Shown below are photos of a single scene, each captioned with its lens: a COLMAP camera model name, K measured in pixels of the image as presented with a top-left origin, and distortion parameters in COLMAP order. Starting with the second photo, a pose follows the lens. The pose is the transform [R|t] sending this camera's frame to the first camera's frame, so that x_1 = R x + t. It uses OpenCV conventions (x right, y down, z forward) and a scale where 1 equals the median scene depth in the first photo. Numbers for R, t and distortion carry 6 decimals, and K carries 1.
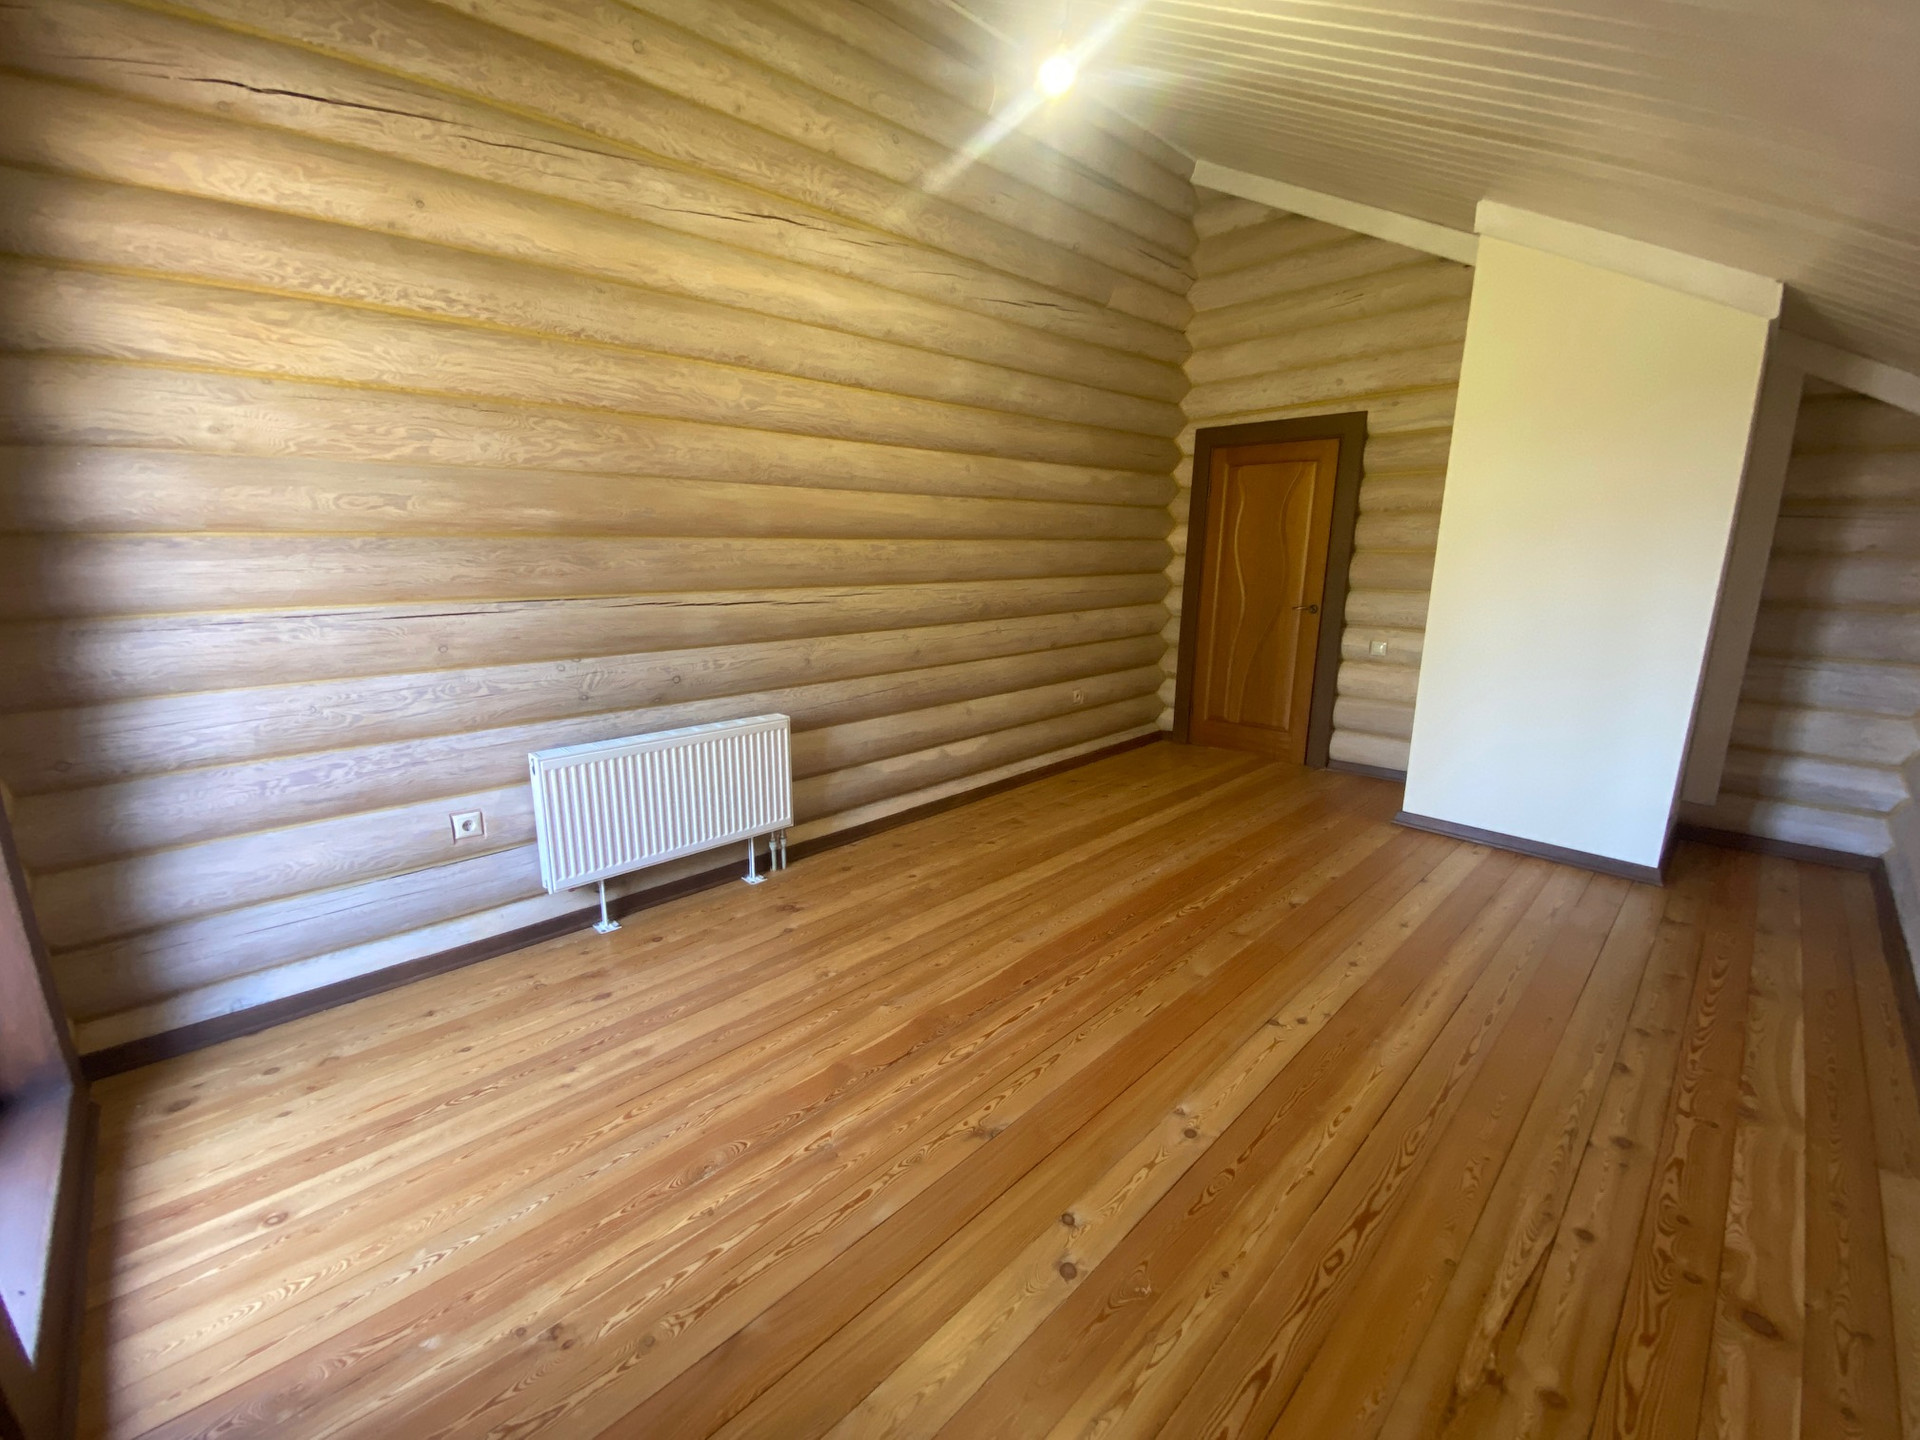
lens RADIAL K [[803.7, 0, 948.6], [0, 803.7, 725.6], [0, 0, 1]] dist [-0.000756, -0.014035]
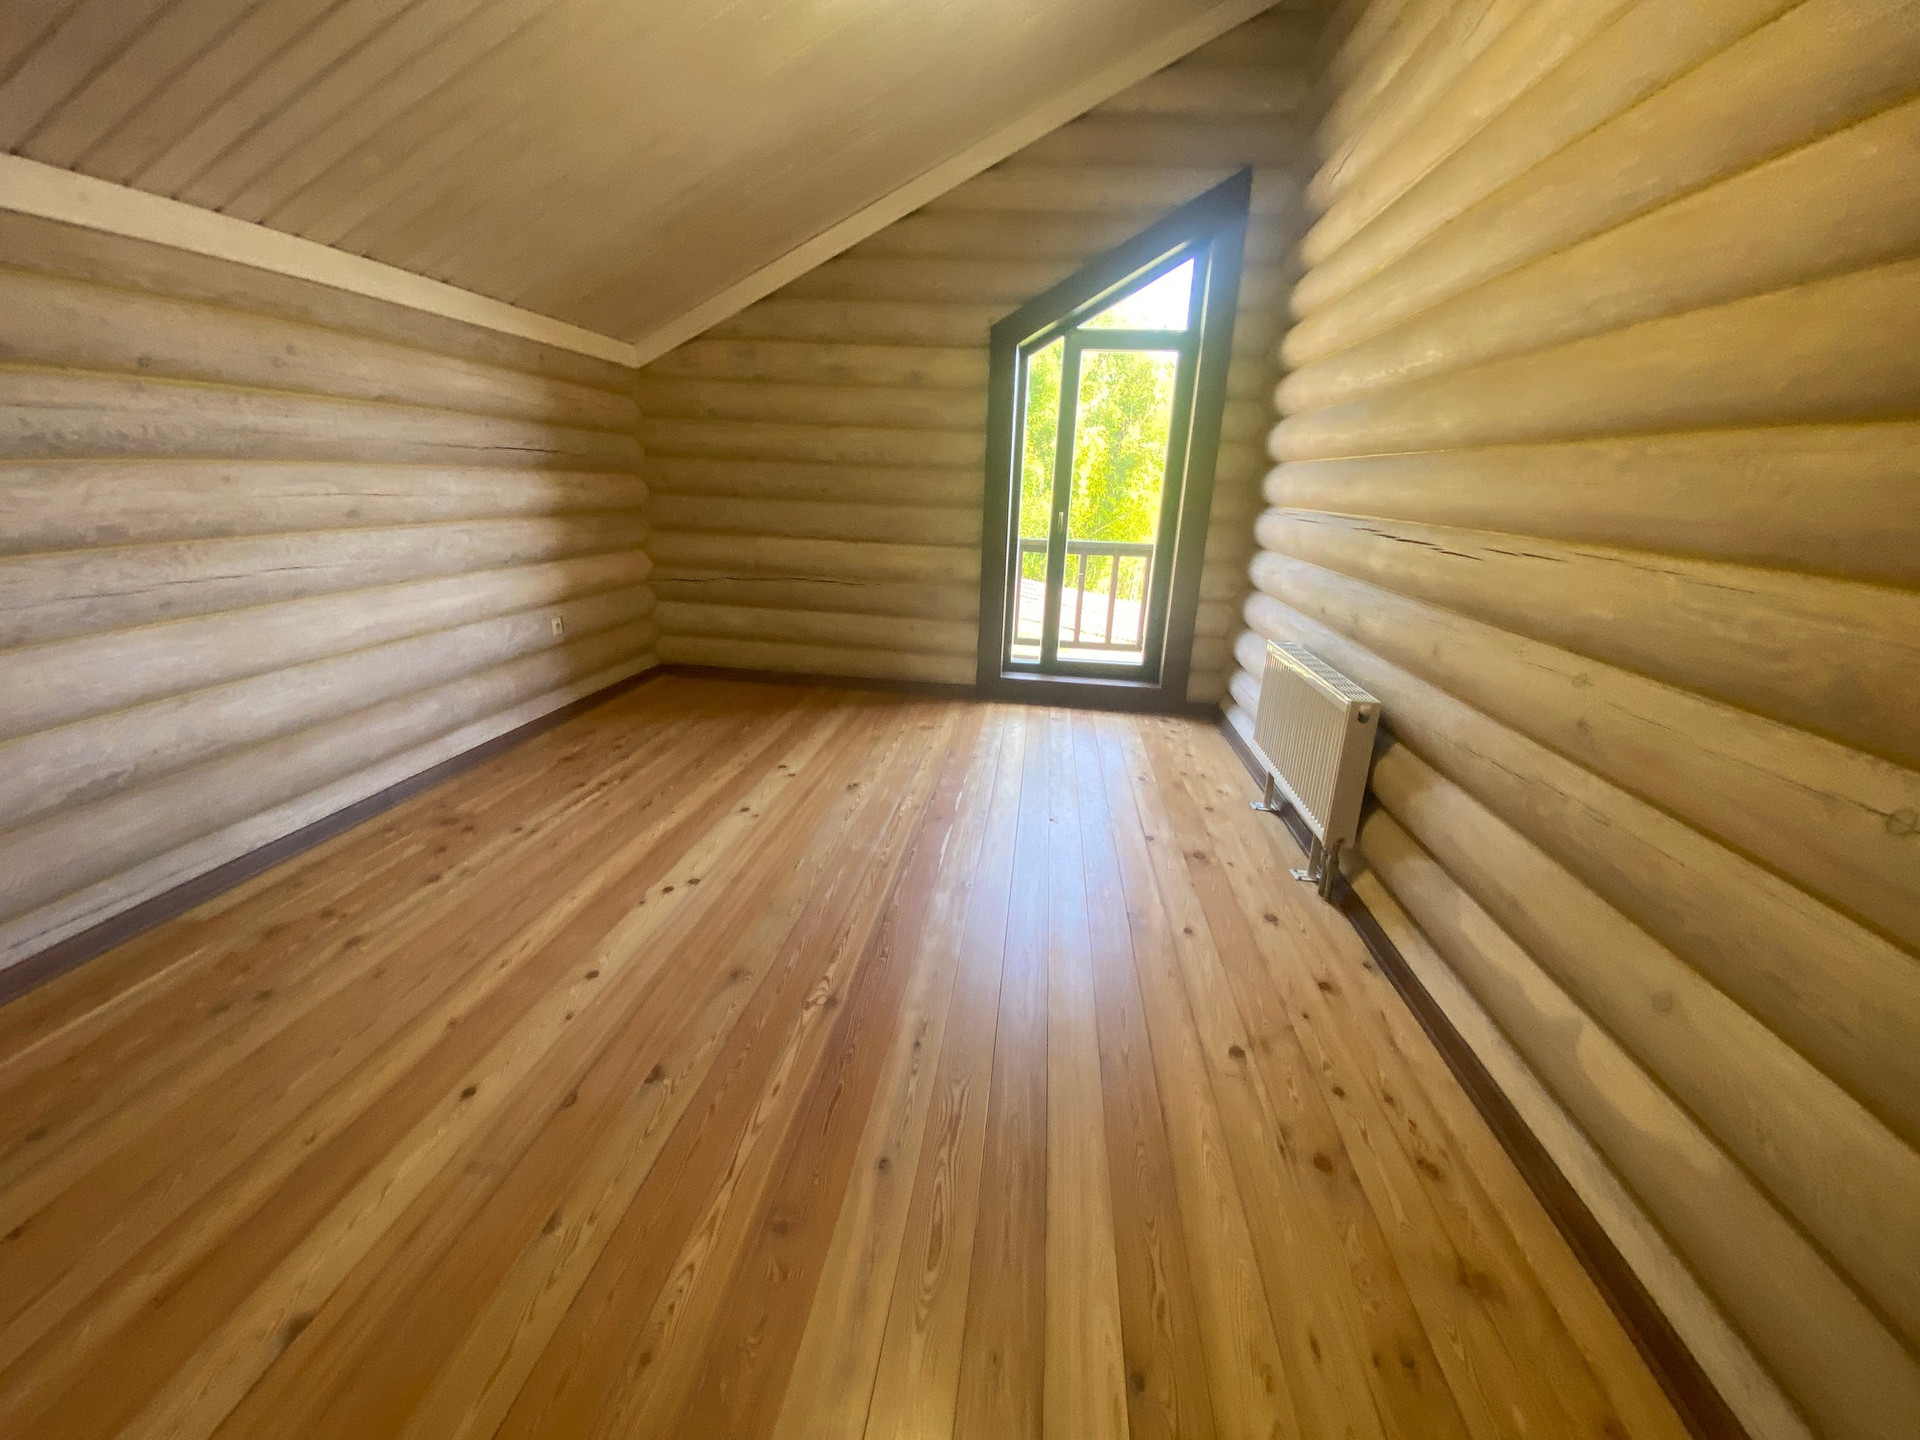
lens RADIAL K [[803.7, 0, 948.6], [0, 803.7, 725.6], [0, 0, 1]] dist [-0.000756, -0.014035]
pose [[-0.787618, 0.146674, -0.598453, 0.901481], [-0.176217, 0.877068, 0.446877, -0.433364], [0.590429, 0.457425, -0.664948, 2.198149]]
